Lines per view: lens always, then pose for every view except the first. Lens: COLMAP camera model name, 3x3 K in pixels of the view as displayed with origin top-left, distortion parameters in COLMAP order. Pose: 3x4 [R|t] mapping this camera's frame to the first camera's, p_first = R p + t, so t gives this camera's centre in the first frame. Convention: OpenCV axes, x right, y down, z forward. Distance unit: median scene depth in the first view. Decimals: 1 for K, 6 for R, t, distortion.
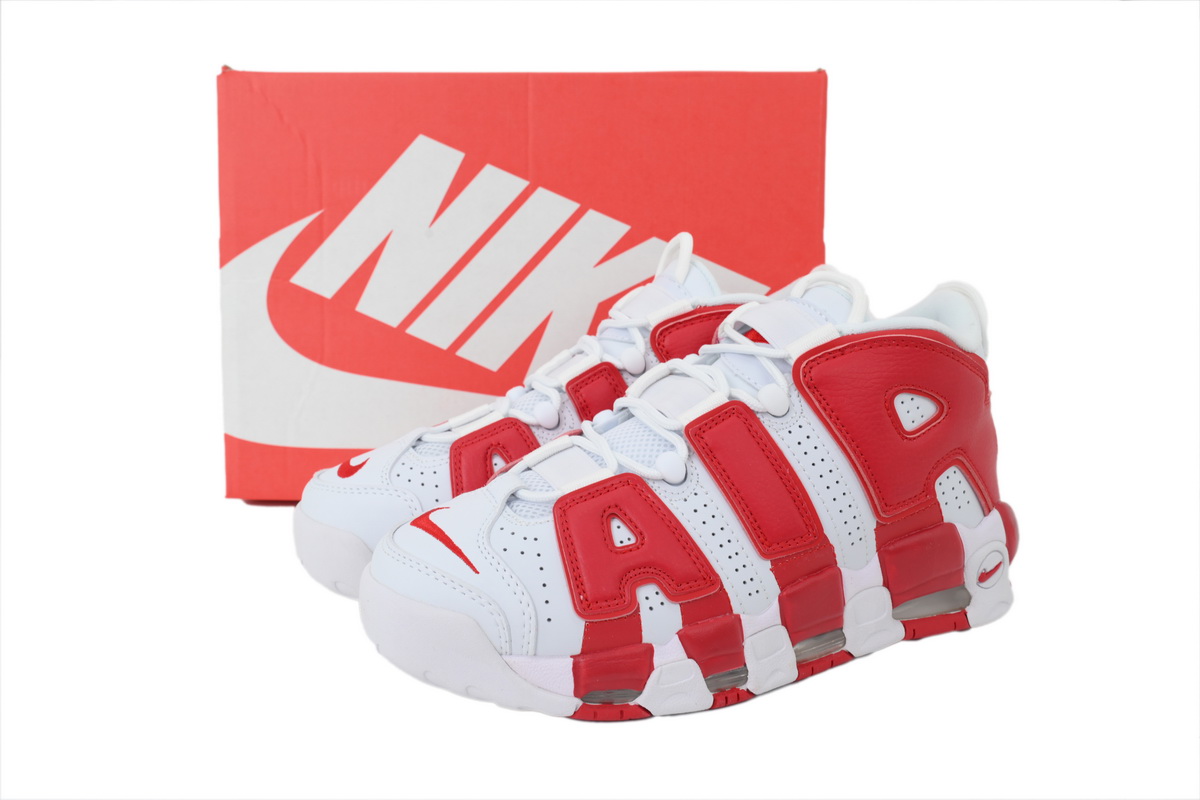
lens RADIAL K [[1047.3, 0, 600.0], [0, 1047.3, 400.0], [0, 0, 1]] dist [0.006530, -0.005138]
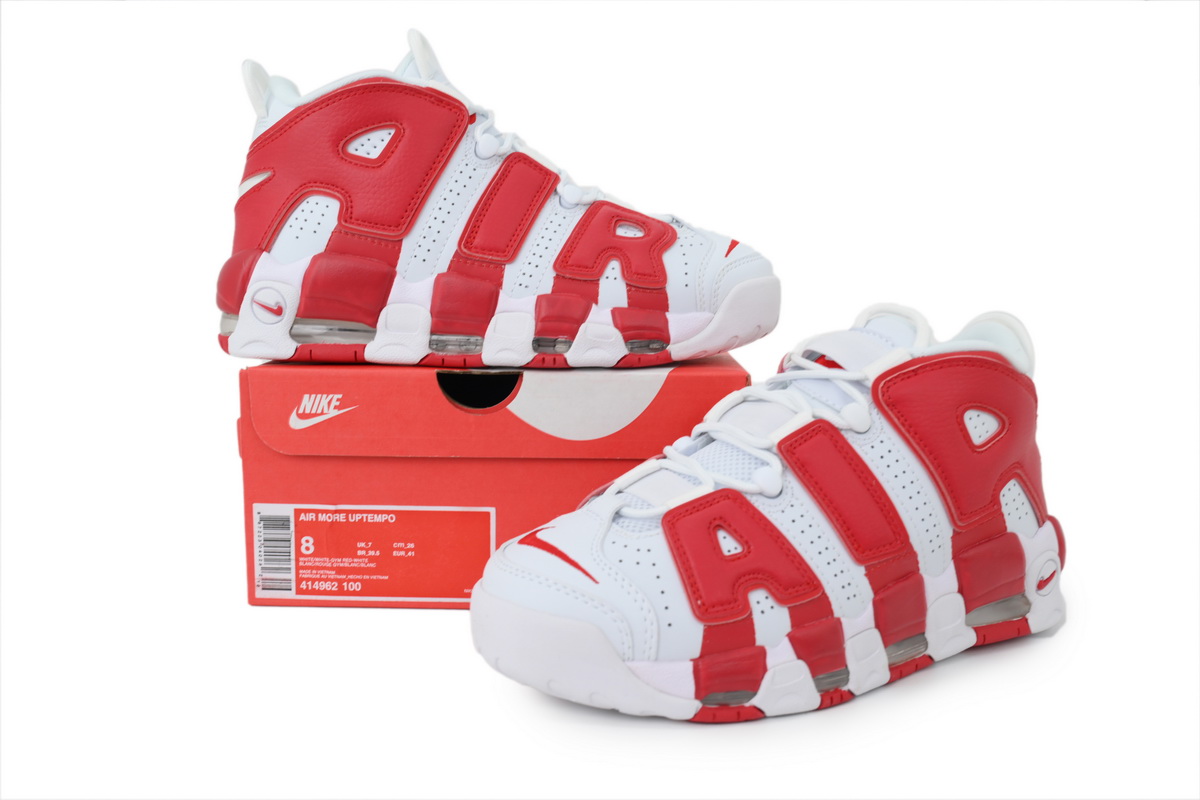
lens RADIAL K [[1047.3, 0, 600.0], [0, 1047.3, 400.0], [0, 0, 1]] dist [0.006530, -0.005138]
pose [[0.997125, -0.017049, 0.073827, -0.176248], [0.022930, 0.996566, -0.079560, 0.061788], [-0.072217, 0.081025, 0.994092, -0.051422]]
